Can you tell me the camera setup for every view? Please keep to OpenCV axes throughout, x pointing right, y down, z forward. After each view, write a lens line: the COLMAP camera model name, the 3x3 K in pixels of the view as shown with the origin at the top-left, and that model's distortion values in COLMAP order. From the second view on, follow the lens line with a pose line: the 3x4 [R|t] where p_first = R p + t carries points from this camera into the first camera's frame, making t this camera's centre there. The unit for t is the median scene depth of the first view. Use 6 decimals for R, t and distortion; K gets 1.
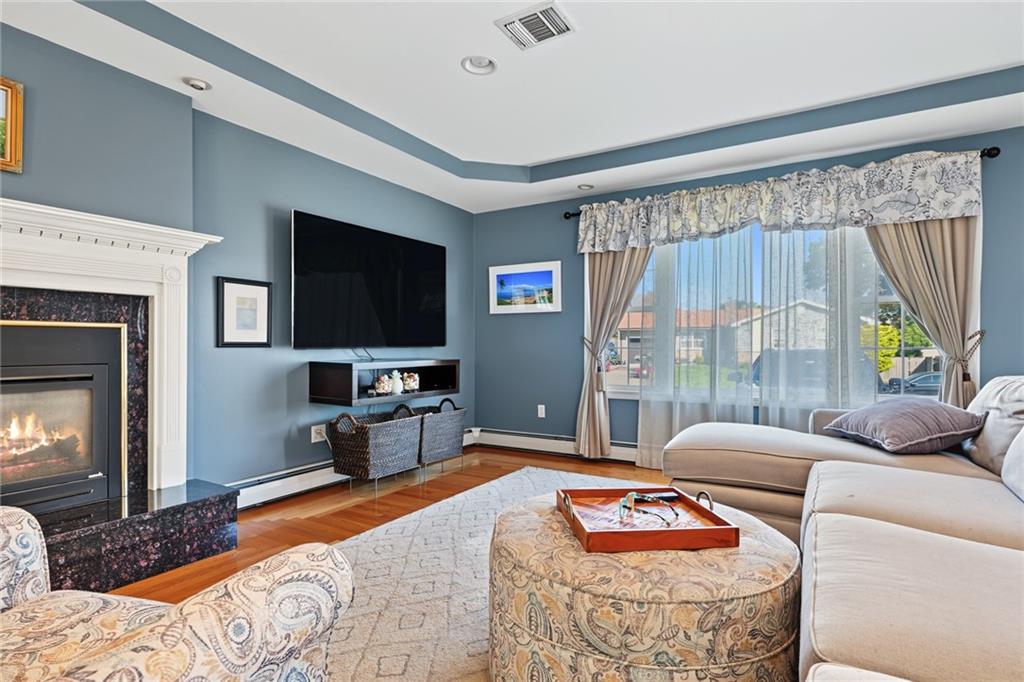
lens RADIAL K [[518.3, 0, 512.0], [0, 518.3, 341.0], [0, 0, 1]] dist [0.001899, -0.000595]
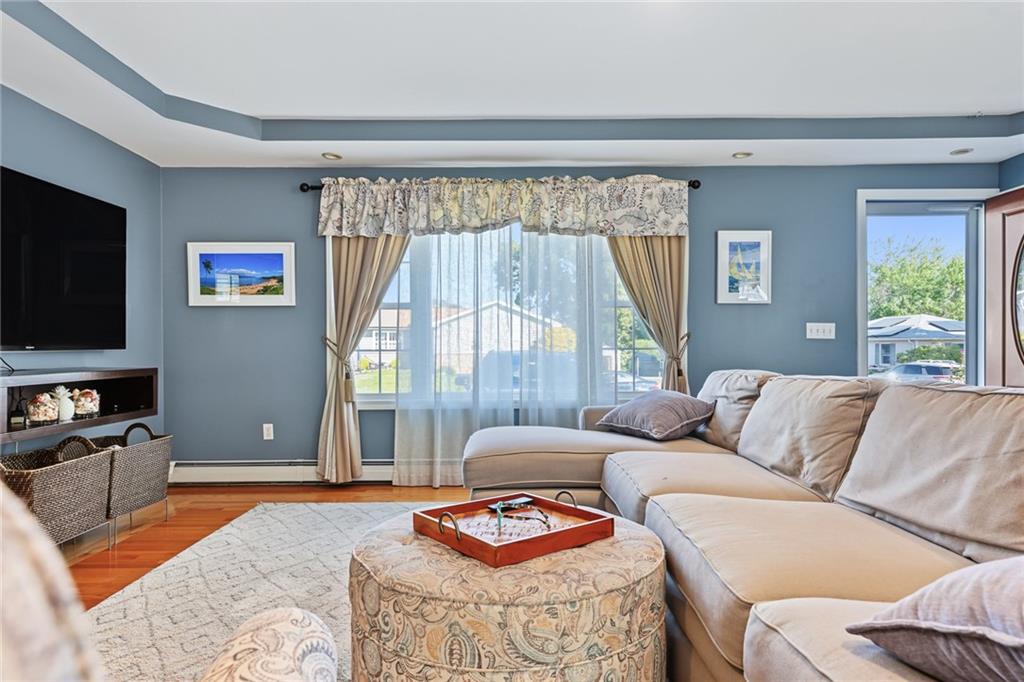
lens RADIAL K [[613.8, 0, 513.0], [0, 613.8, 342.5], [0, 0, 1]] dist [0.000288, -0.000264]
pose [[0.849862, -0.001036, 0.527004, -0.160056], [0.001263, 0.999999, -0.000070, 0.000798], [-0.527003, 0.000725, 0.849863, 0.017214]]
